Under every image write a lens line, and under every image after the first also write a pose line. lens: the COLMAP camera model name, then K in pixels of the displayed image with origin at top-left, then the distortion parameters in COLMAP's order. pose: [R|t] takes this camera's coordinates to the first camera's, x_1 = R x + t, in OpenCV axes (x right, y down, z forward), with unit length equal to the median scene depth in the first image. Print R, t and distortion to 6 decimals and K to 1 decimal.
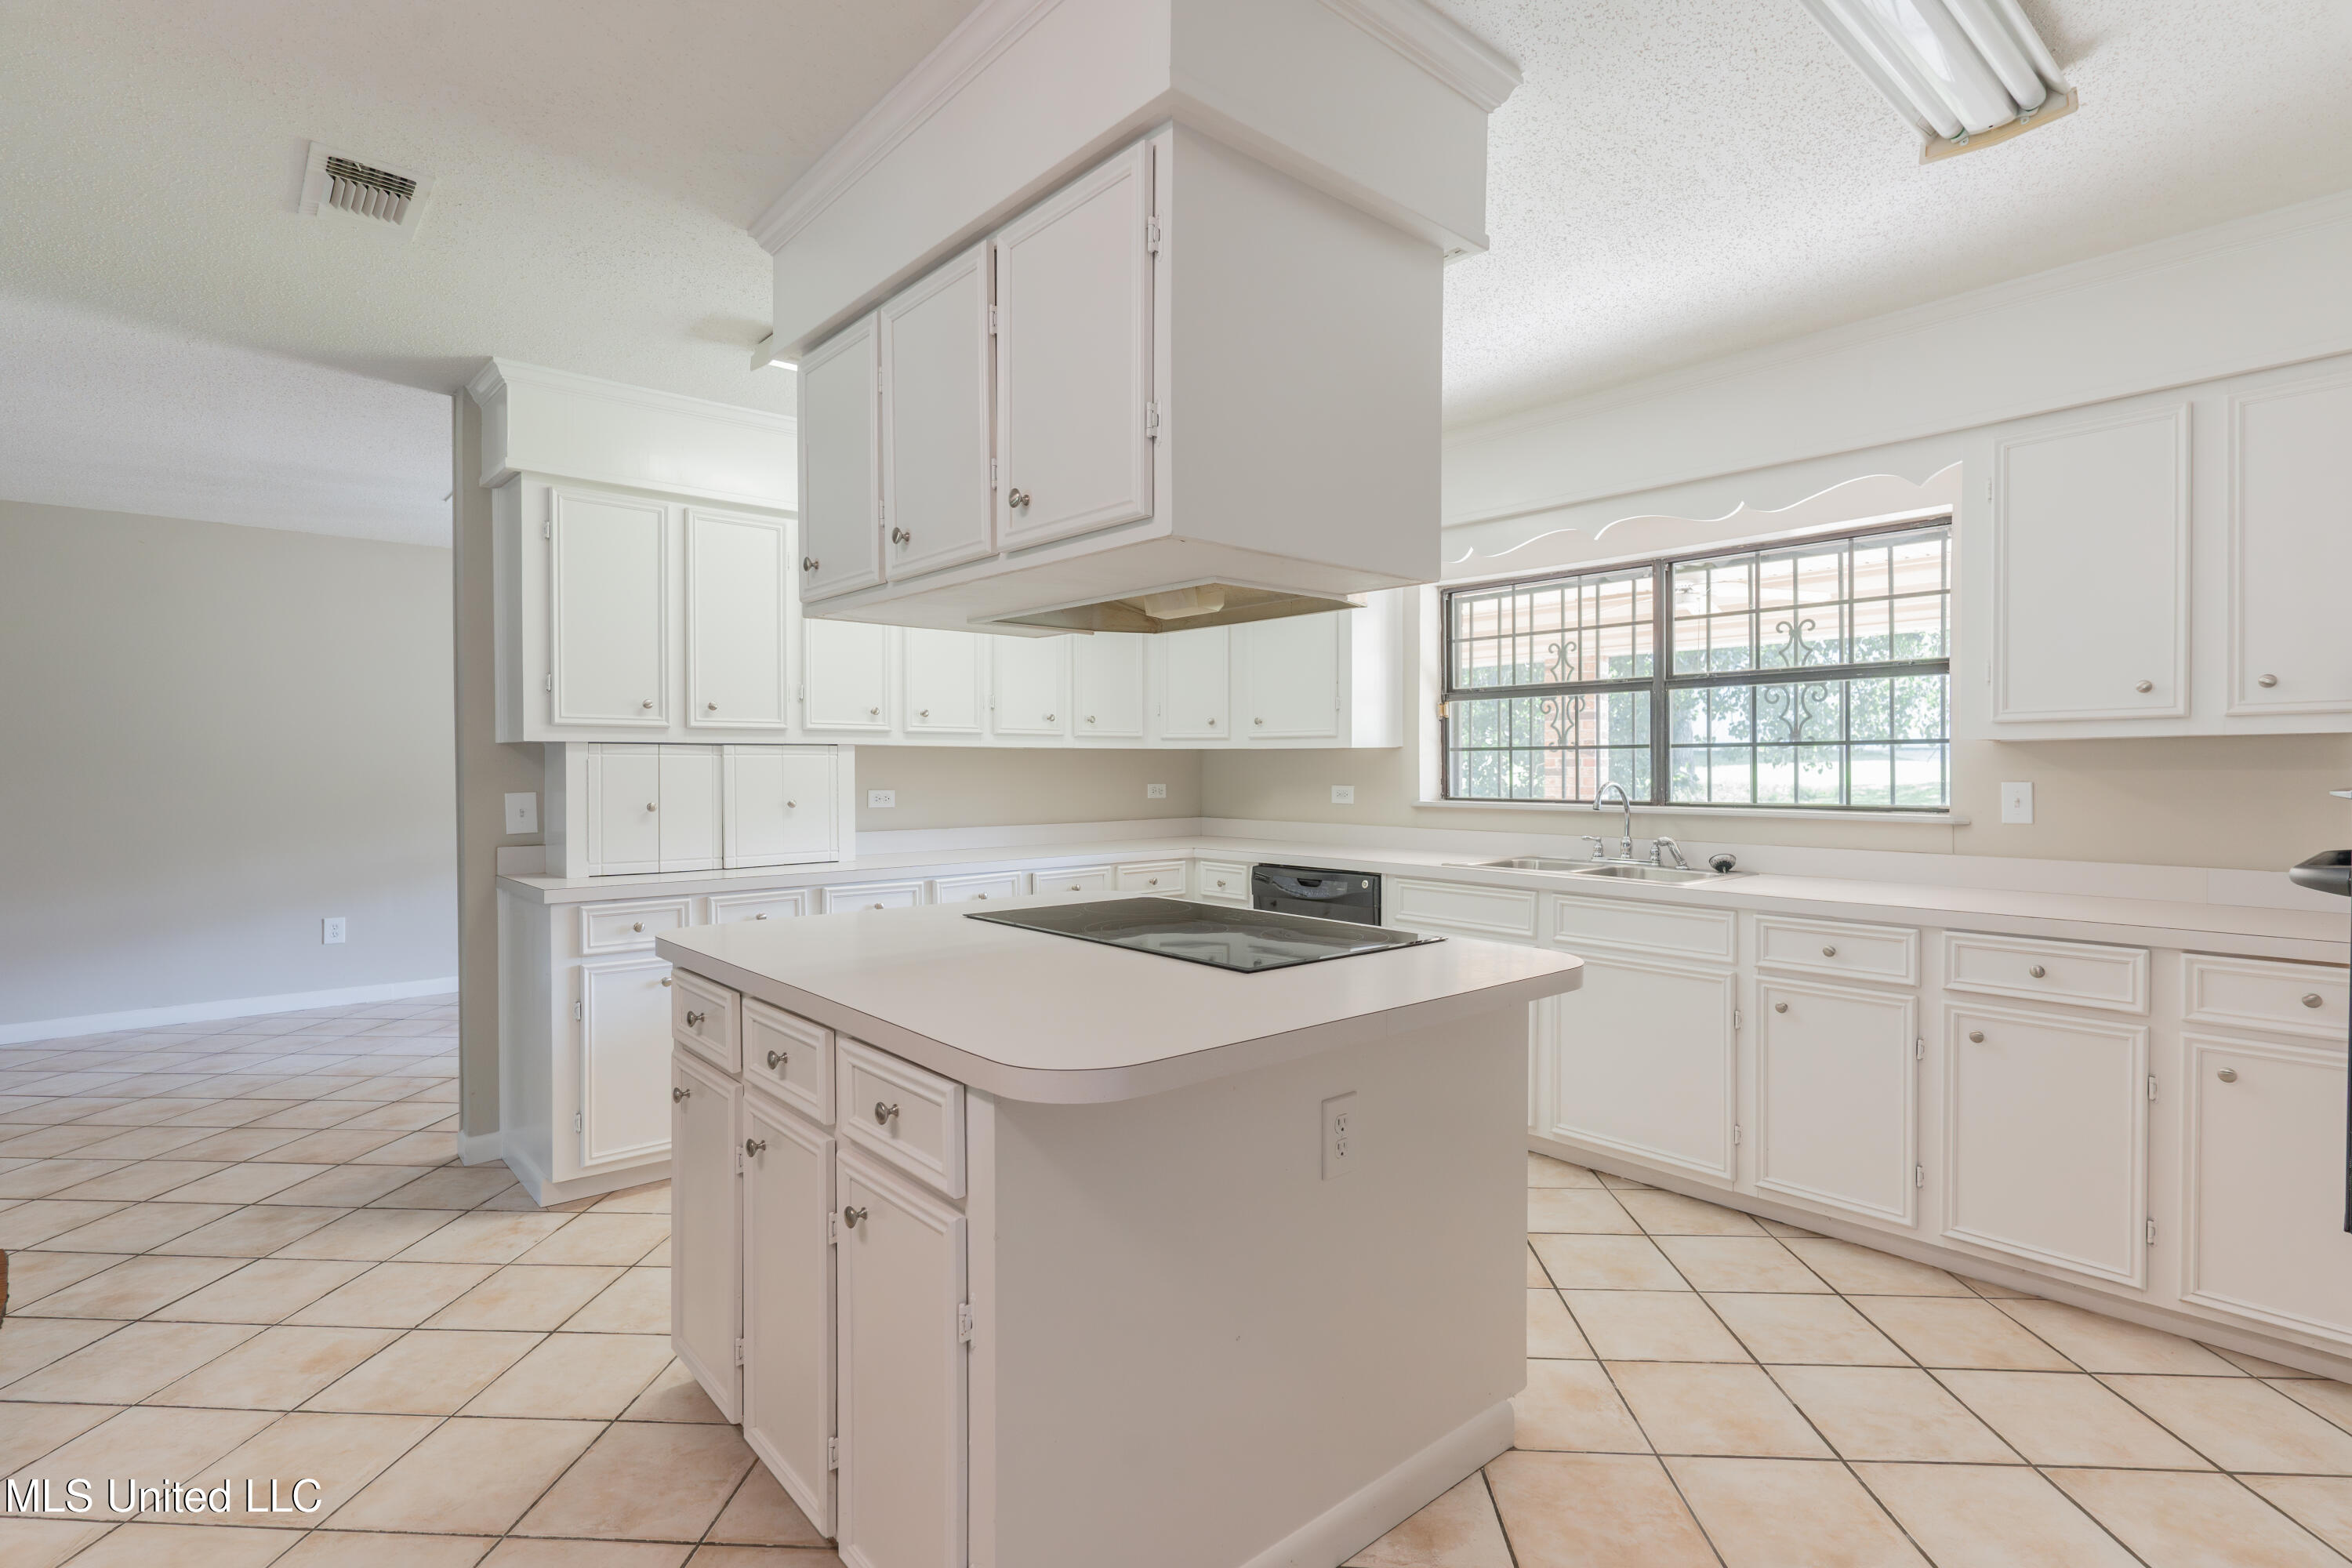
lens RADIAL K [[1127.1, 0, 1170.7], [0, 1127.1, 783.5], [0, 0, 1]] dist [0.001981, 0.001258]
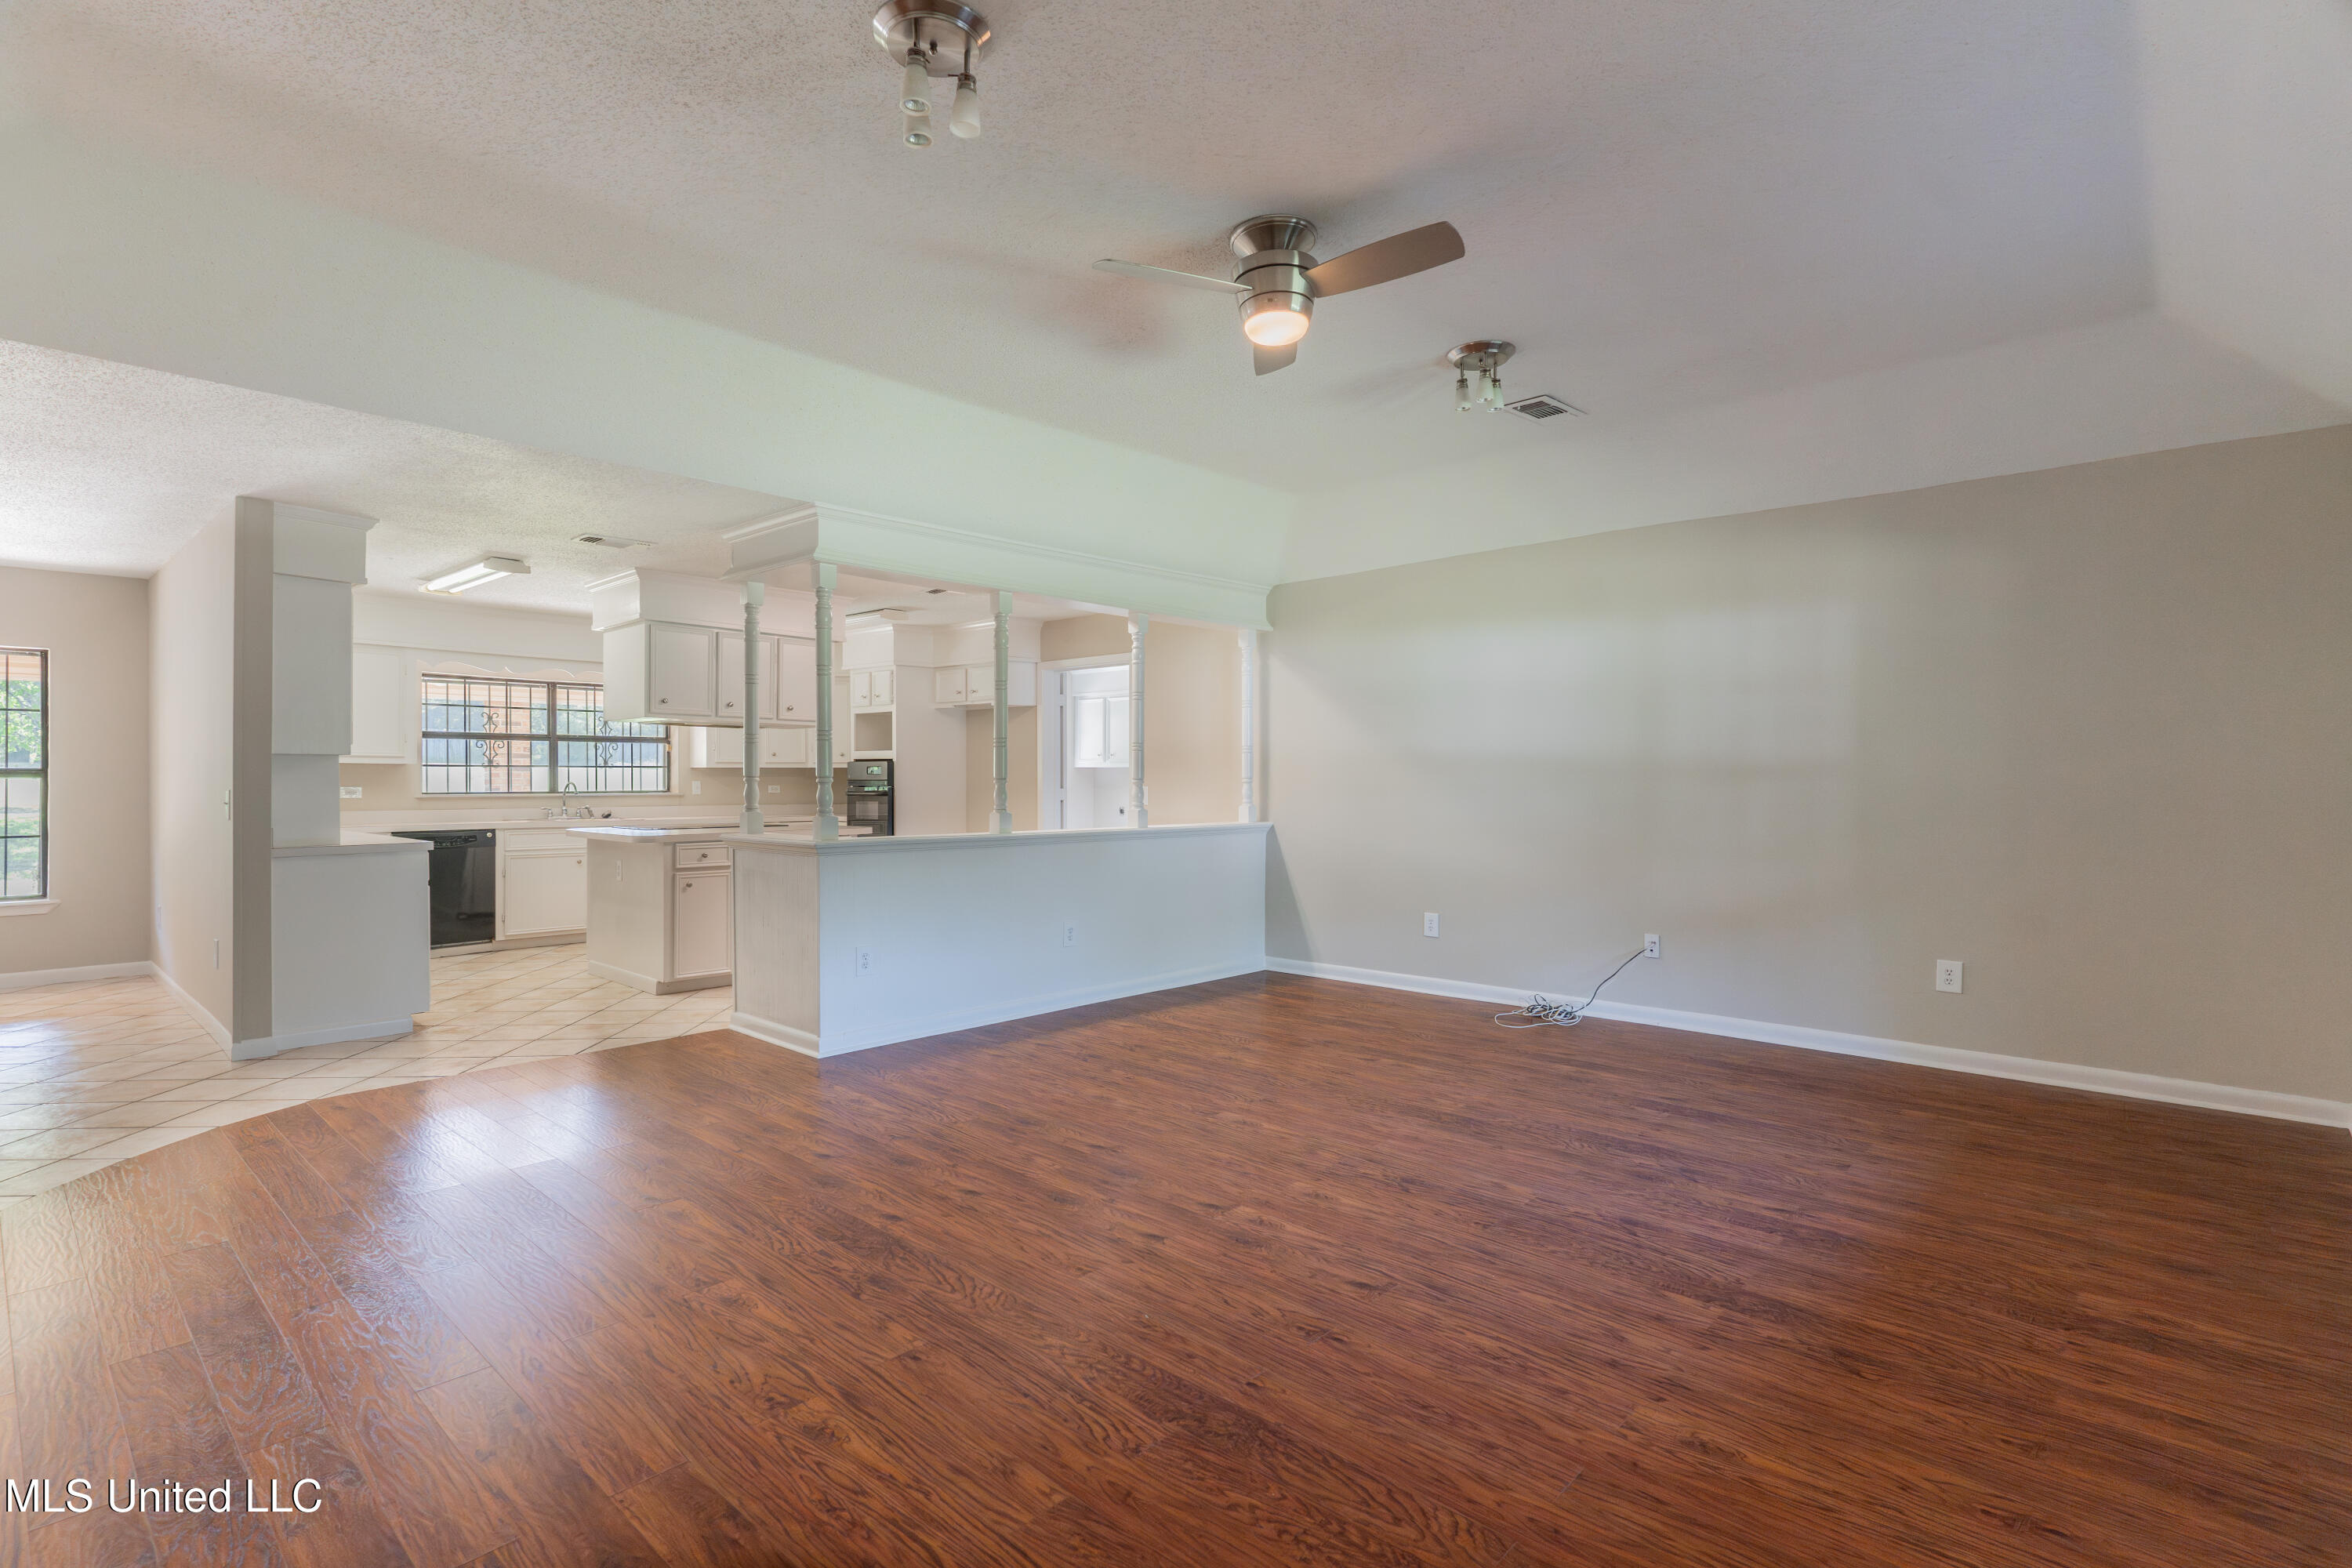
lens RADIAL K [[1108.0, 0, 1175.1], [0, 1108.0, 781.7], [0, 0, 1]] dist [0.001014, 0.000321]
pose [[-0.114424, 0.000164, 0.993432, -1.969583], [0.015665, 0.999876, 0.001639, 0.012770], [-0.993308, 0.015750, -0.114413, 0.038831]]
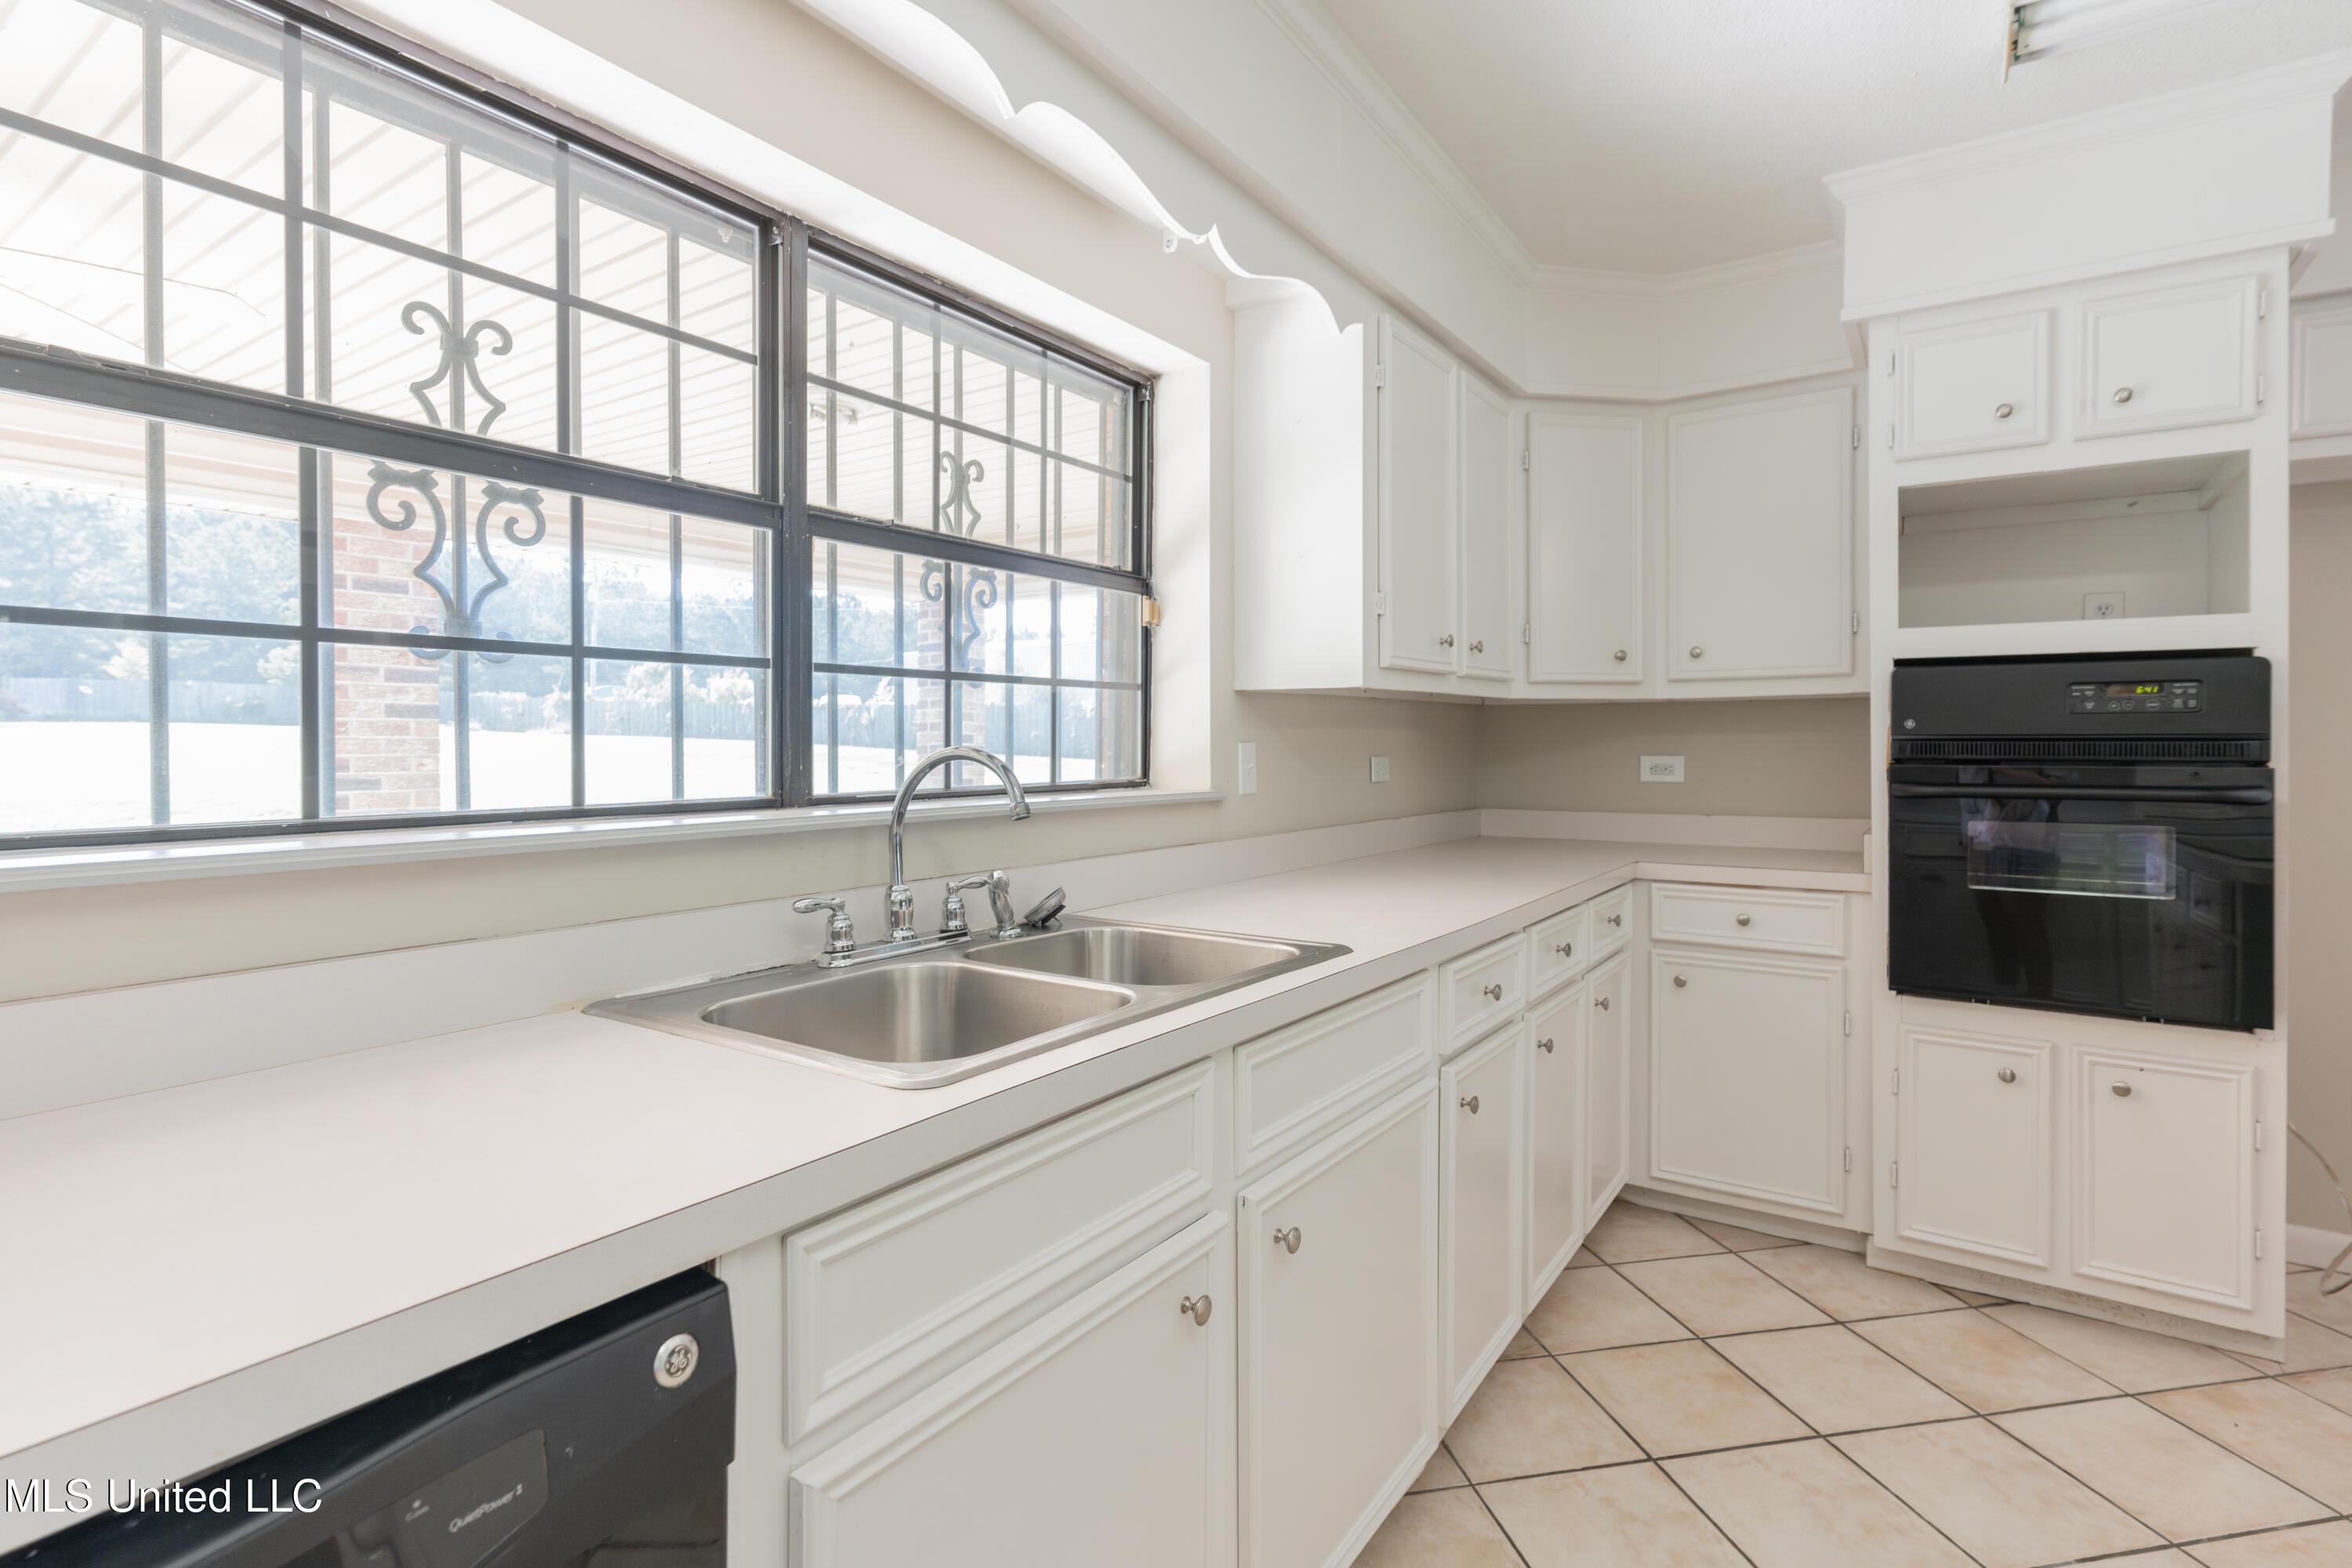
lens RADIAL K [[1121.8, 0, 1193.1], [0, 1121.8, 752.9], [0, 0, 1]] dist [0.002282, 0.000394]
pose [[-0.256417, -0.006742, 0.966543, -0.009552], [0.016446, 0.999800, 0.011337, -0.003376], [-0.966426, 0.018803, -0.256255, 1.015758]]
